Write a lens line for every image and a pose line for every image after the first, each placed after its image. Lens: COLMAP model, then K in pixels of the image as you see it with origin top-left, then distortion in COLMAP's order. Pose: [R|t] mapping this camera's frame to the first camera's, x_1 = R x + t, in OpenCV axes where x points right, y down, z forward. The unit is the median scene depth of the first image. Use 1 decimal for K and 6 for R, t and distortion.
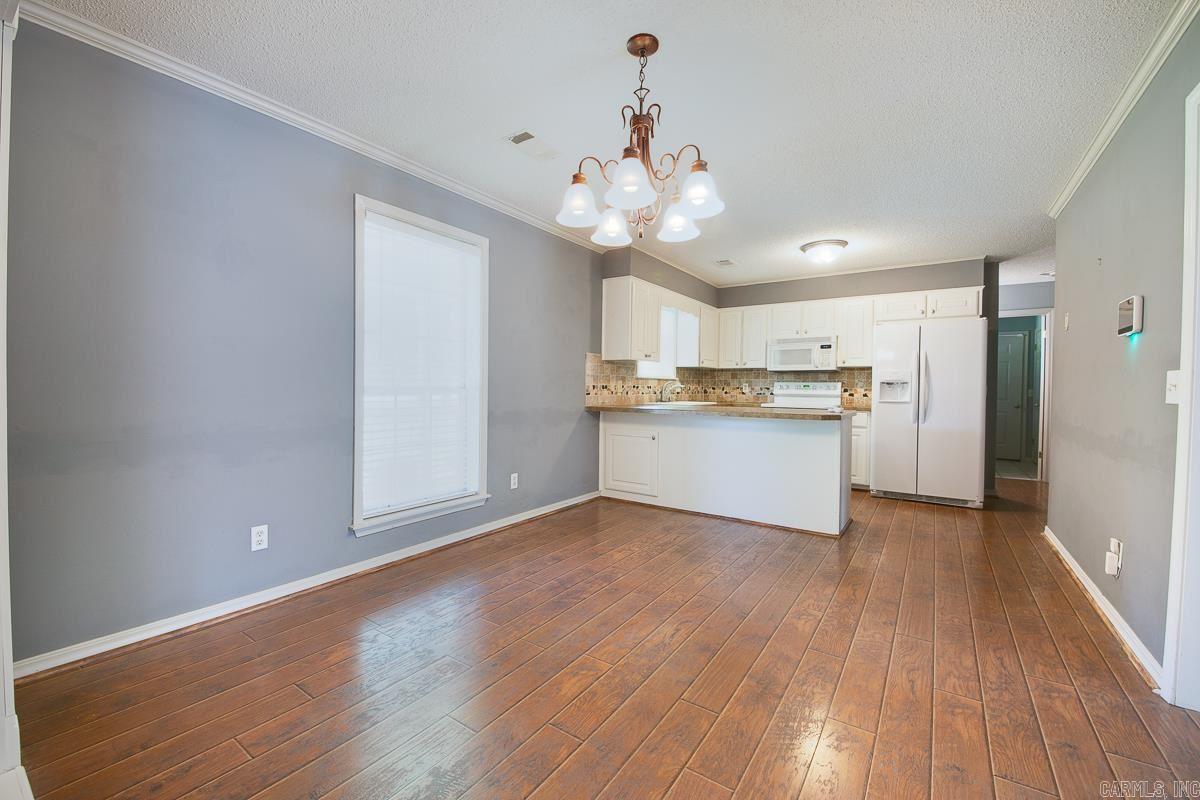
lens RADIAL K [[458.0, 0, 599.6], [0, 458.0, 395.7], [0, 0, 1]] dist [0.015870, -0.018438]
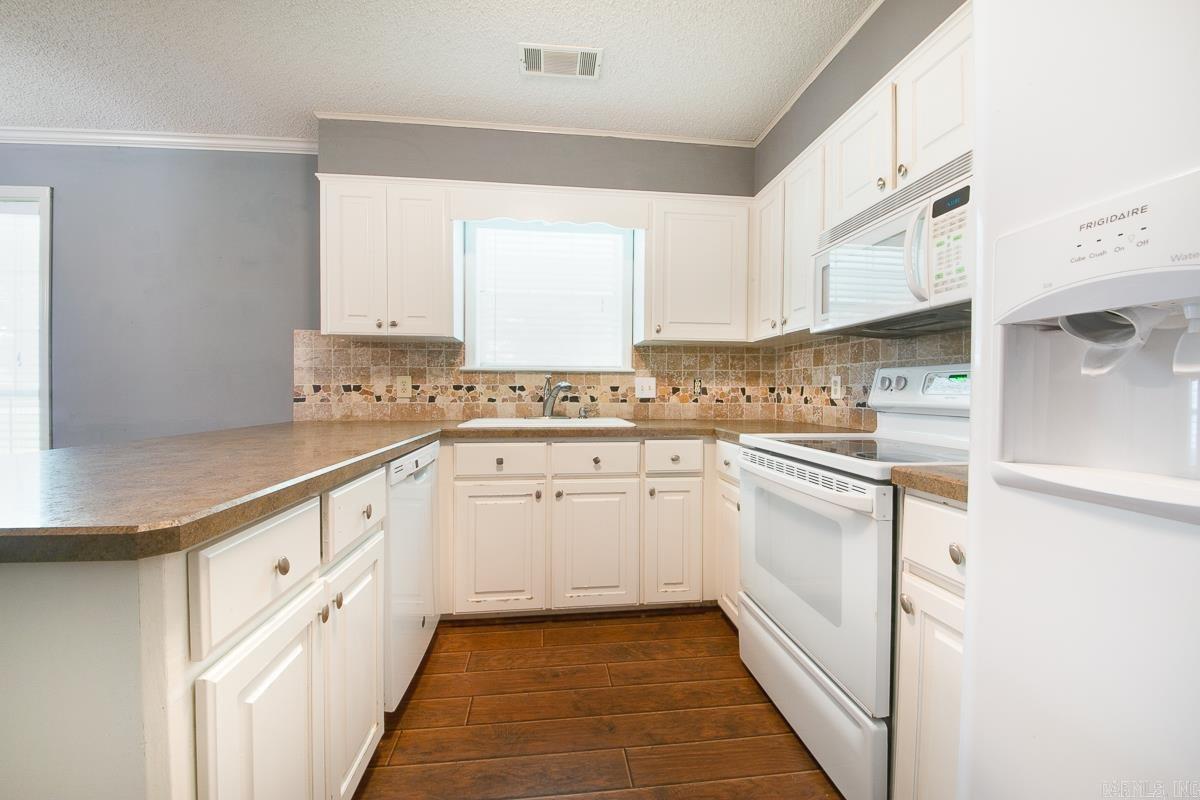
lens RADIAL K [[458.0, 0, 599.6], [0, 458.0, 395.7], [0, 0, 1]] dist [0.015870, -0.018438]
pose [[0.678939, -0.000275, -0.734194, 0.536447], [-0.009916, 0.999905, -0.009545, -0.006293], [0.734127, 0.013760, 0.678872, 0.714276]]
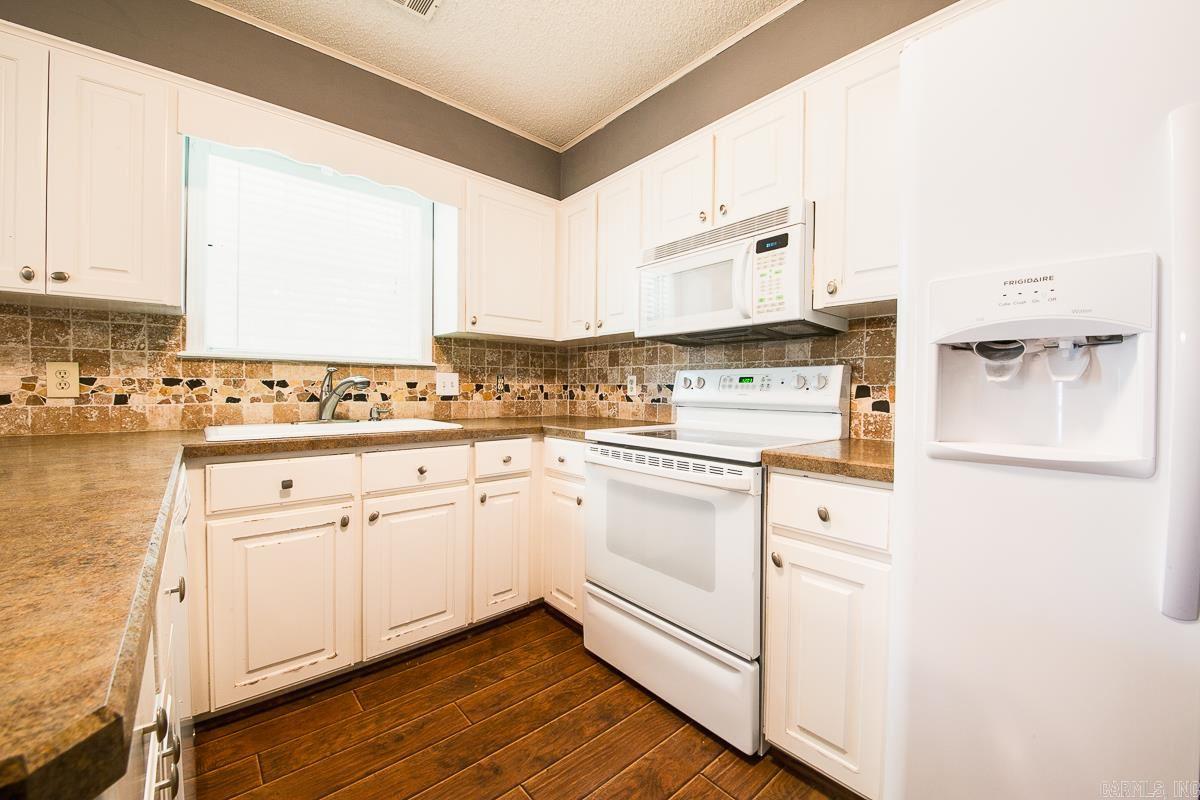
lens RADIAL K [[458.0, 0, 599.6], [0, 458.0, 395.7], [0, 0, 1]] dist [0.015870, -0.018438]
pose [[0.973467, 0.000280, -0.228826, 0.449484], [-0.001505, 0.999985, -0.005179, -0.006993], [0.228821, 0.005386, 0.973454, 0.684390]]
